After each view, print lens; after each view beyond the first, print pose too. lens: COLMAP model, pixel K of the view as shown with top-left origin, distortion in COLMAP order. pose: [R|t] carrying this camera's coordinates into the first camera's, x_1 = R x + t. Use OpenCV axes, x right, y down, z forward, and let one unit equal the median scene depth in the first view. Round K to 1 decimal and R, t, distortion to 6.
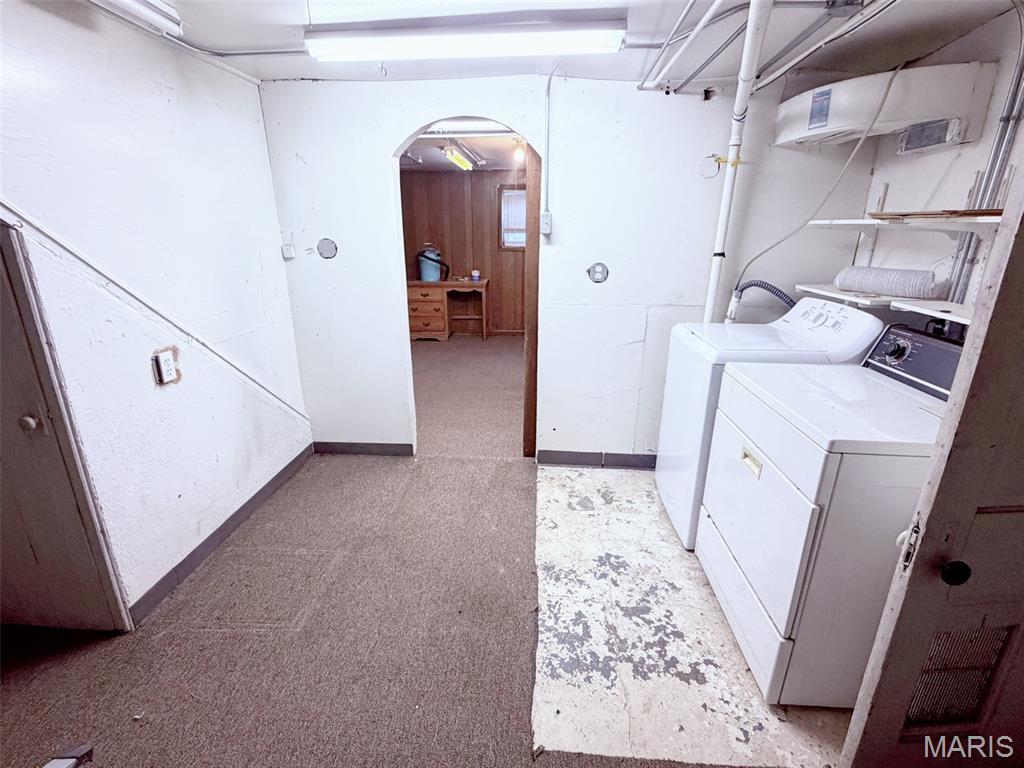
lens RADIAL K [[479.4, 0, 499.9], [0, 479.4, 381.6], [0, 0, 1]] dist [0.000455, 0.000098]
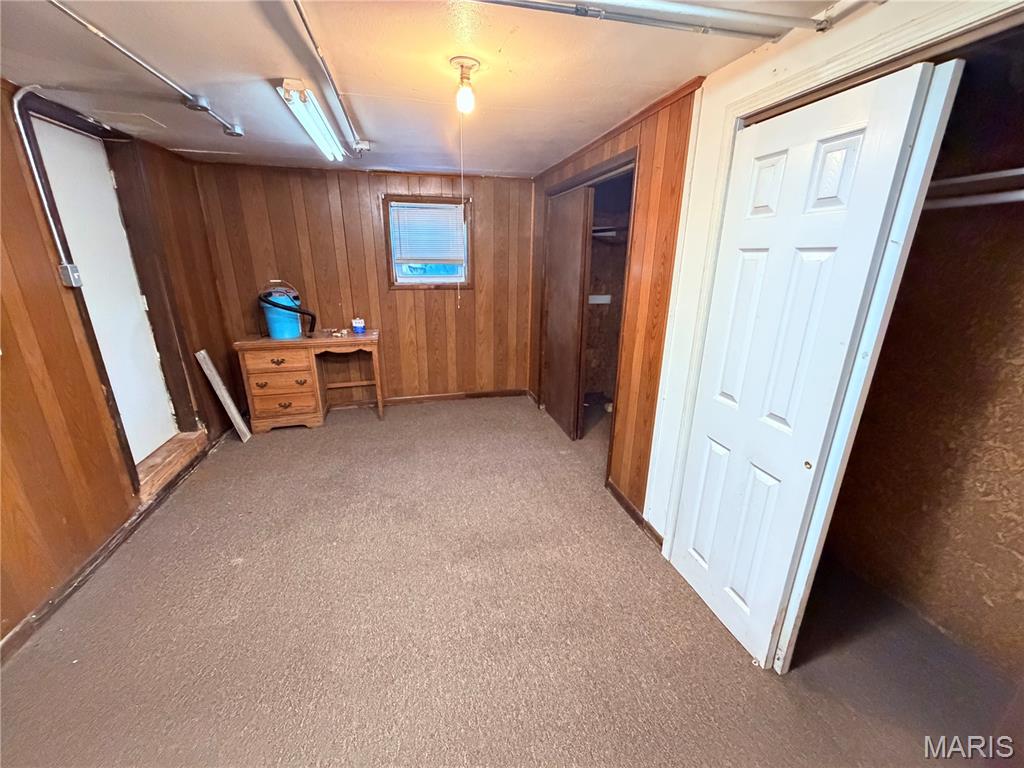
lens RADIAL K [[408.0, 0, 505.9], [0, 408.0, 383.7], [0, 0, 1]] dist [0.000019, 0.000224]
pose [[0.945121, -0.089314, 0.314274, -0.042992], [0.090416, 0.995842, 0.011100, -0.128597], [-0.313959, 0.017924, 0.949267, 0.387804]]
